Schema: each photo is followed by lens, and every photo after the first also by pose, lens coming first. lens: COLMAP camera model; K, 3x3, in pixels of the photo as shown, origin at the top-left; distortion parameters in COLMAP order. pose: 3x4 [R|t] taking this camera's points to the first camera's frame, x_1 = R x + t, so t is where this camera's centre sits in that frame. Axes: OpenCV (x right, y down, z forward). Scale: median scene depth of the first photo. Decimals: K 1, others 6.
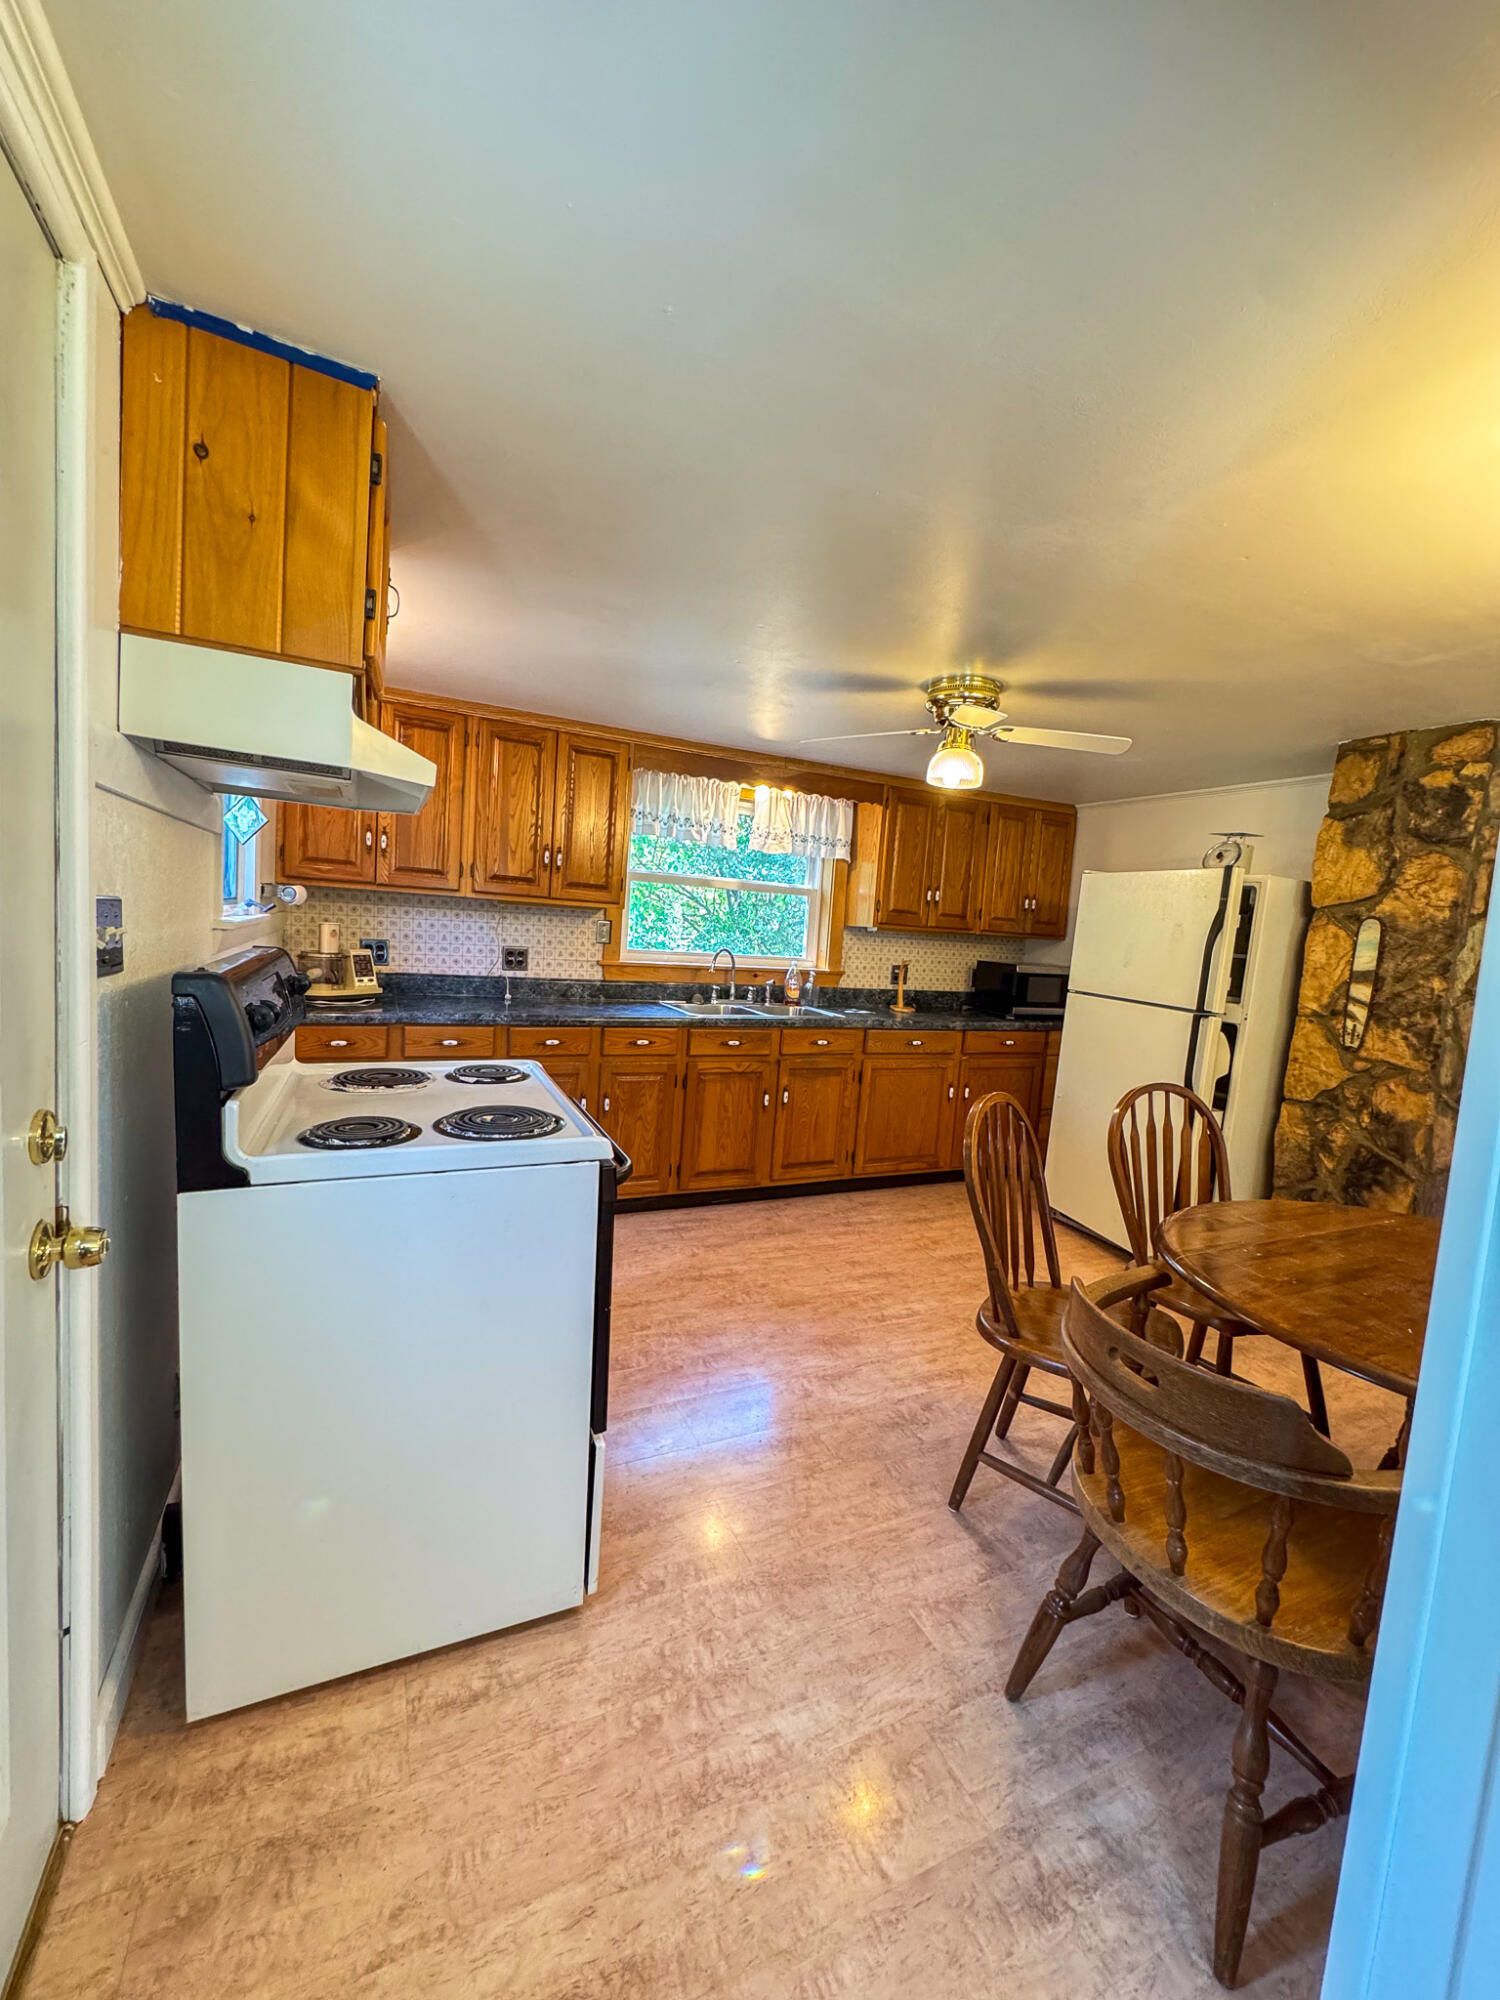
lens RADIAL K [[801.9, 0, 754.2], [0, 801.9, 1000.5], [0, 0, 1]] dist [0.000055, -0.000835]
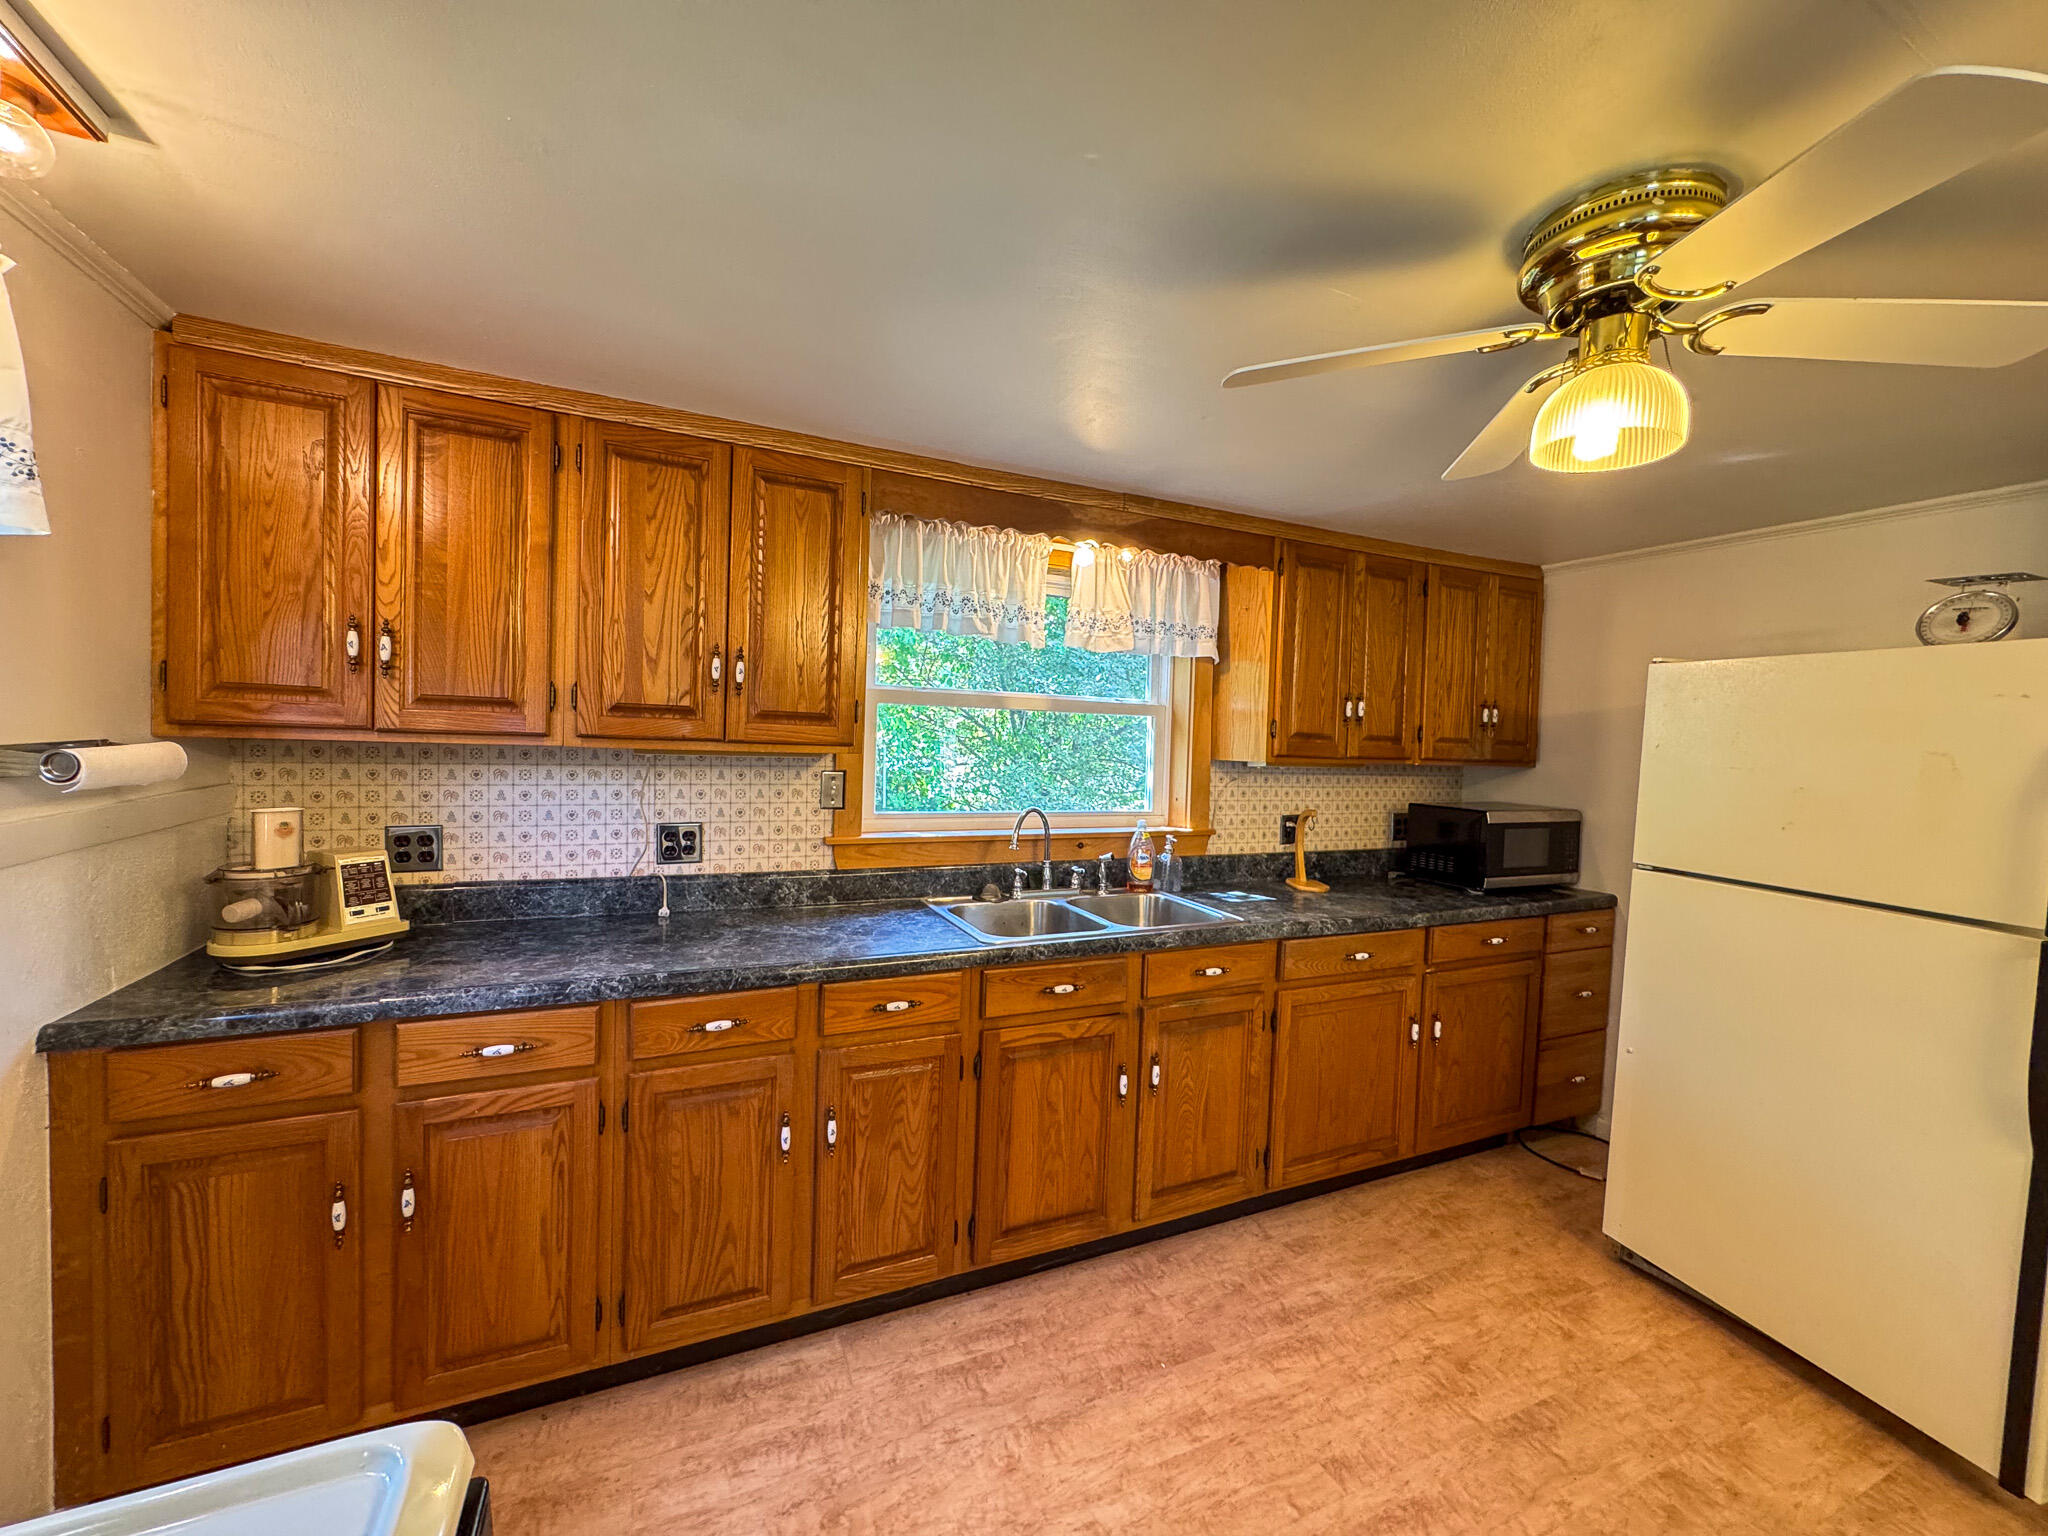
lens RADIAL K [[821.1, 0, 1024.5], [0, 821.1, 764.7], [0, 0, 1]] dist [0.000055, -0.000835]
pose [[0.999342, -0.035585, -0.006948, -0.041324], [0.035086, 0.997454, -0.062081, -0.064385], [0.009140, 0.061797, 0.998047, 0.407297]]
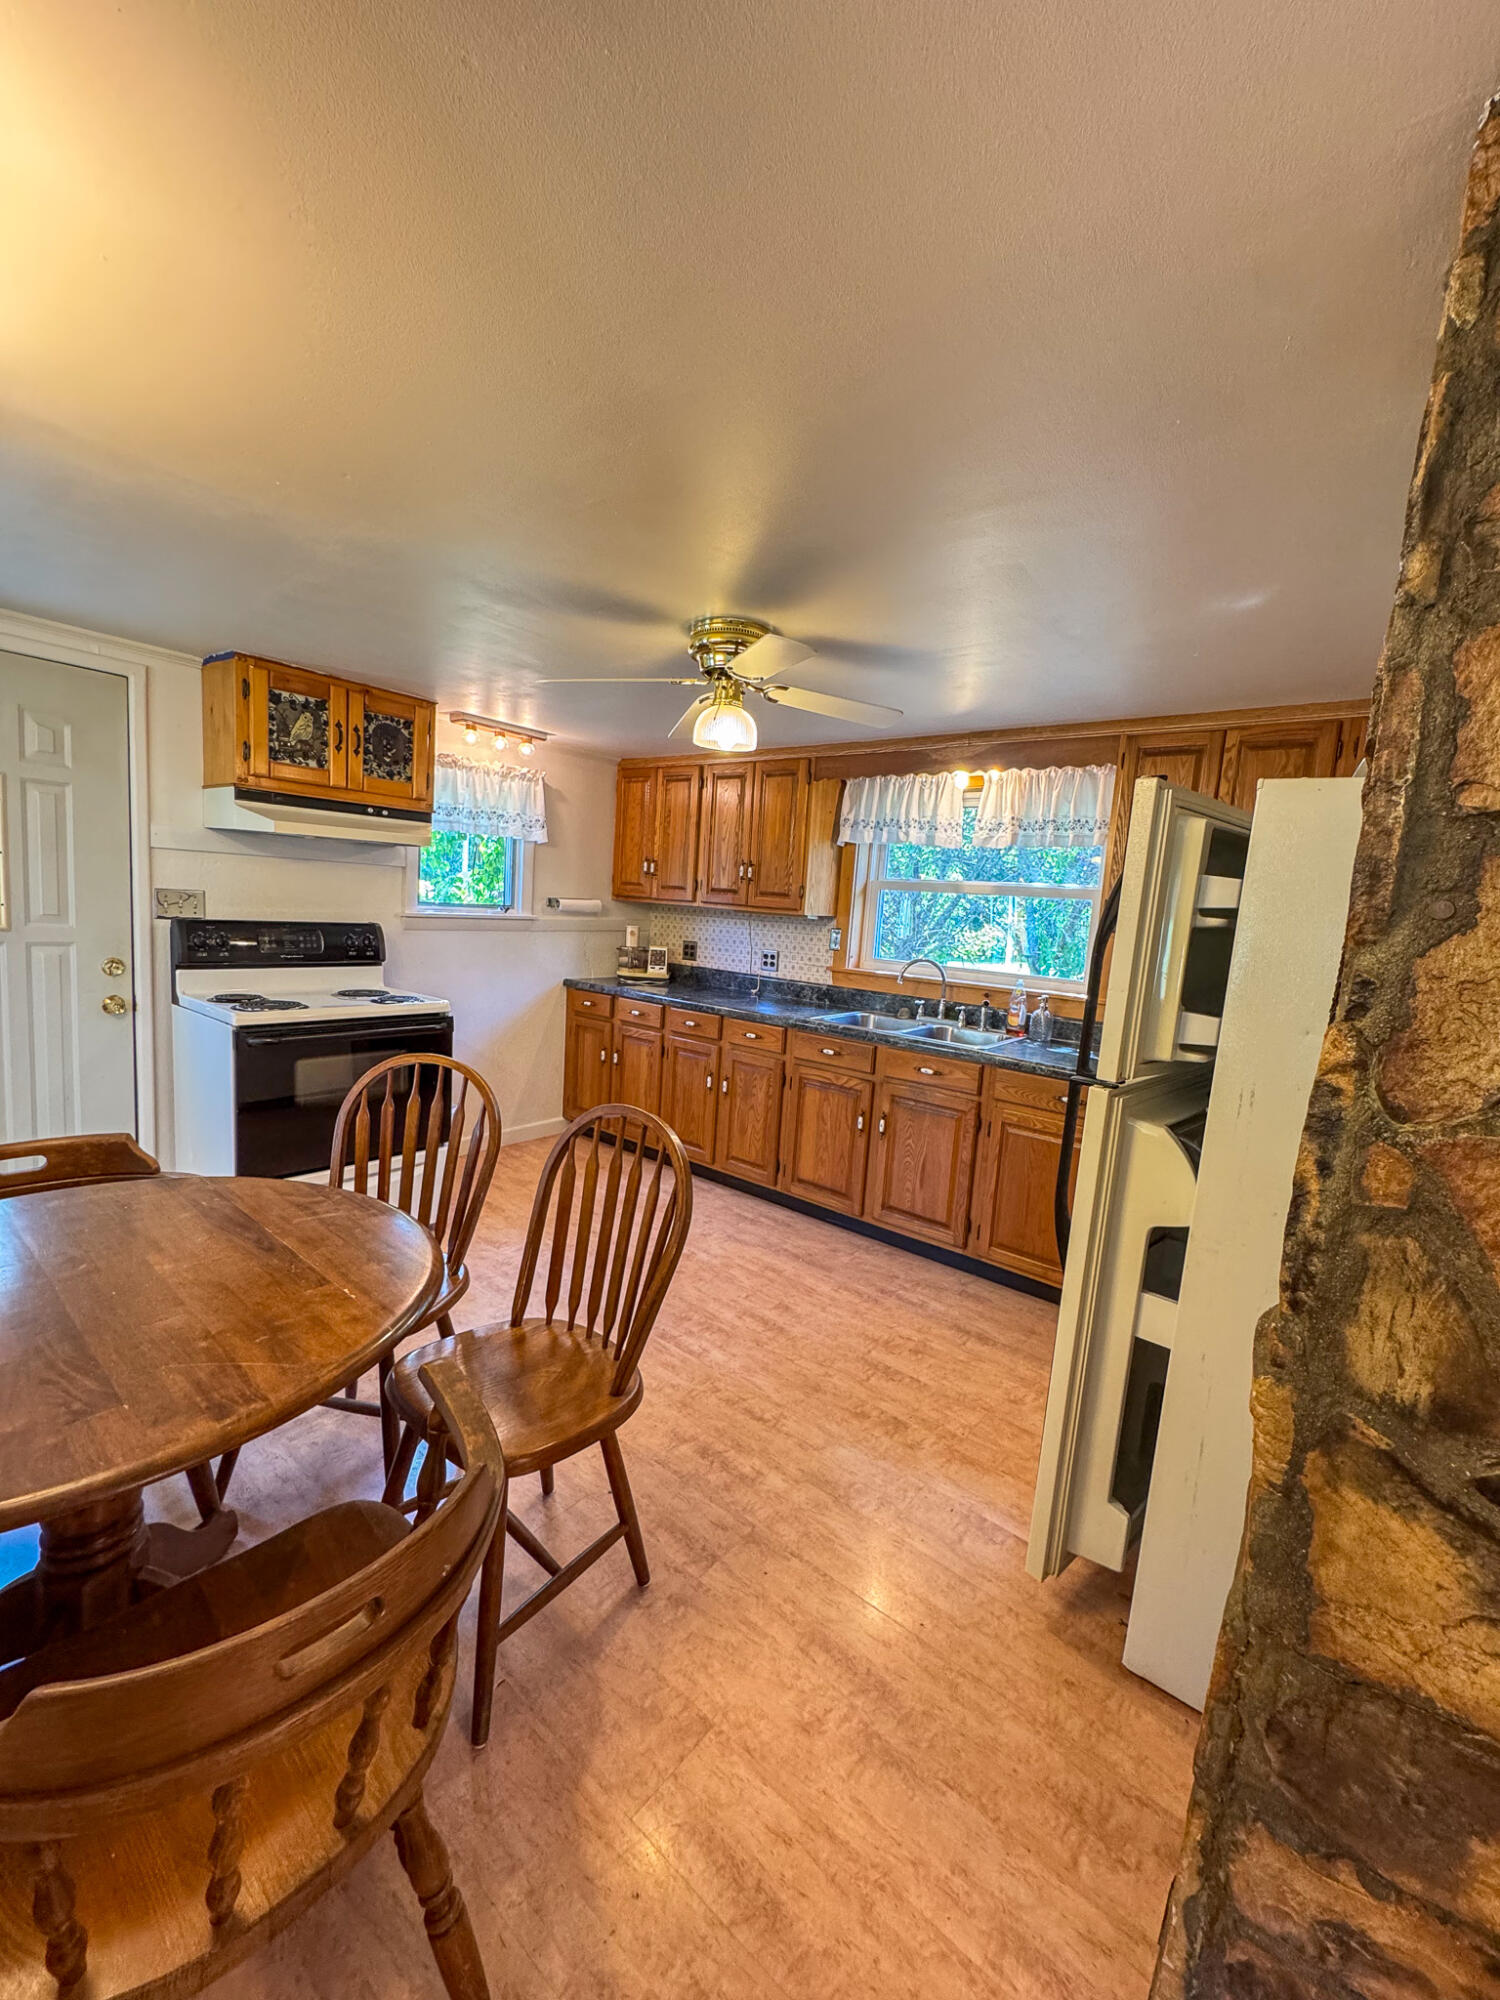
lens RADIAL K [[801.9, 0, 750.0], [0, 801.9, 996.4], [0, 0, 1]] dist [0.000055, -0.000835]
pose [[0.438757, 0.064822, -0.896265, 0.745572], [-0.121403, 0.992526, 0.012353, -0.011751], [0.890367, 0.103389, 0.443347, 0.471043]]
